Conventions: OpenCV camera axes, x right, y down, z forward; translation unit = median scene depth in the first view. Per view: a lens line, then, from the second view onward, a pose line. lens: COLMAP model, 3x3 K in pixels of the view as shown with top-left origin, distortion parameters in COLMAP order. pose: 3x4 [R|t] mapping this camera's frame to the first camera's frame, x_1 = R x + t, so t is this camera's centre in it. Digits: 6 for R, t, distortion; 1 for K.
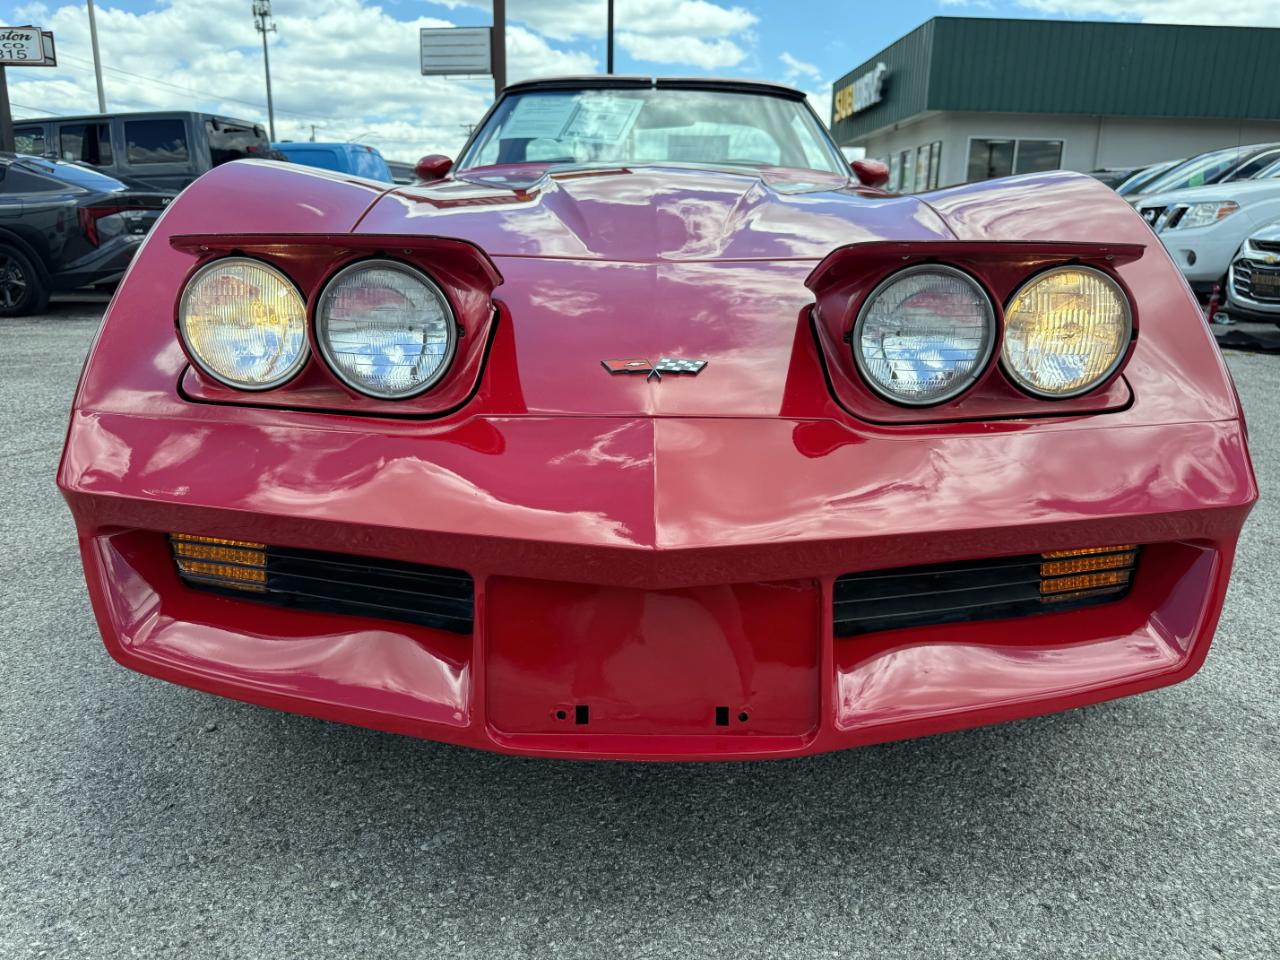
lens RADIAL K [[916.4, 0, 636.1], [0, 916.4, 473.5], [0, 0, 1]] dist [0.013192, -0.020003]
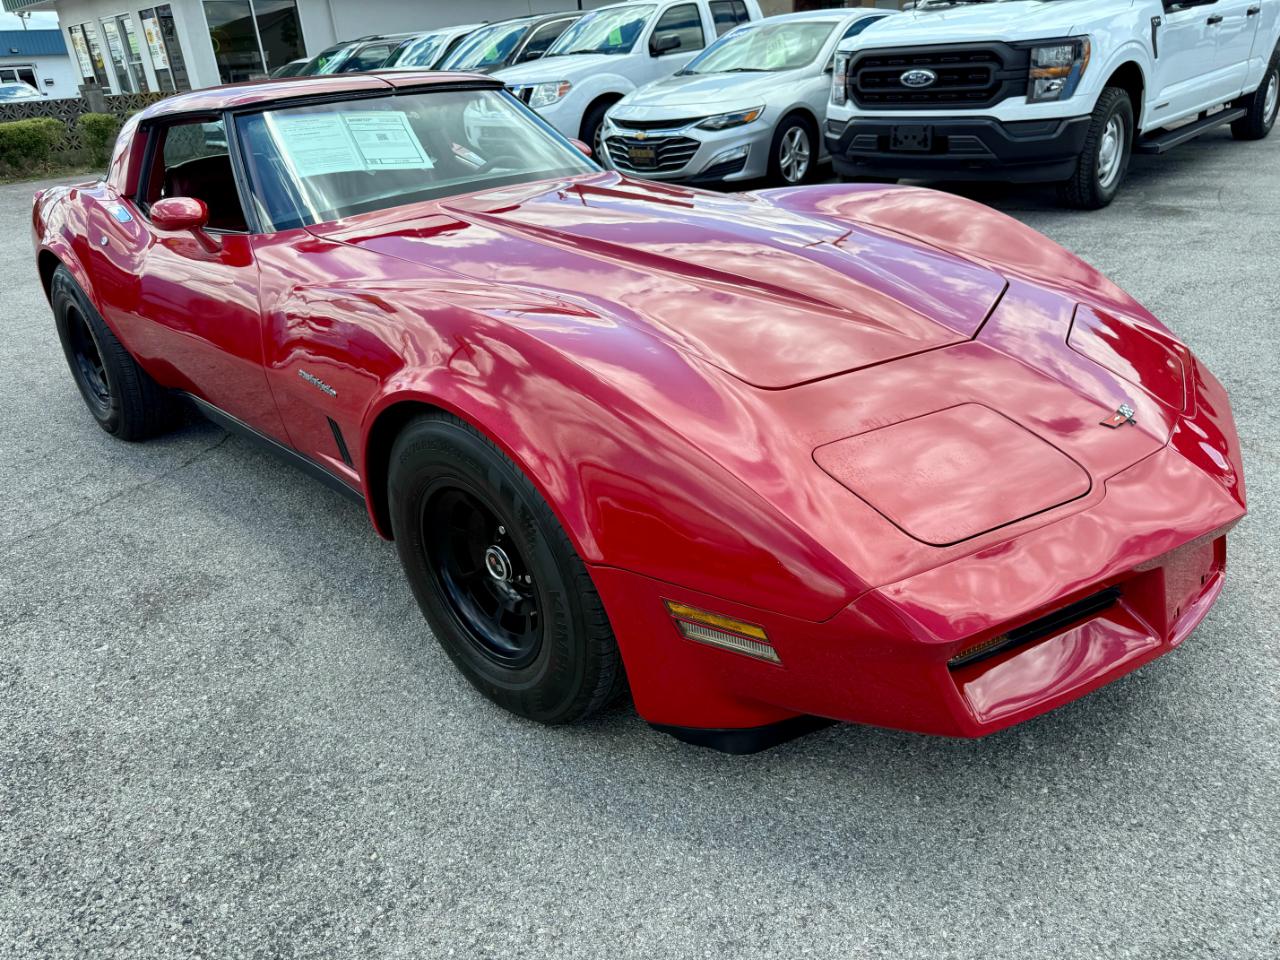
lens RADIAL K [[947.2, 0, 642.7], [0, 947.2, 474.8], [0, 0, 1]] dist [-0.002359, -0.008498]
pose [[0.697485, -0.351473, 0.624485, -0.250267], [0.262119, 0.936198, 0.234152, -0.095047], [-0.666940, 0.000372, 0.745111, 0.038130]]
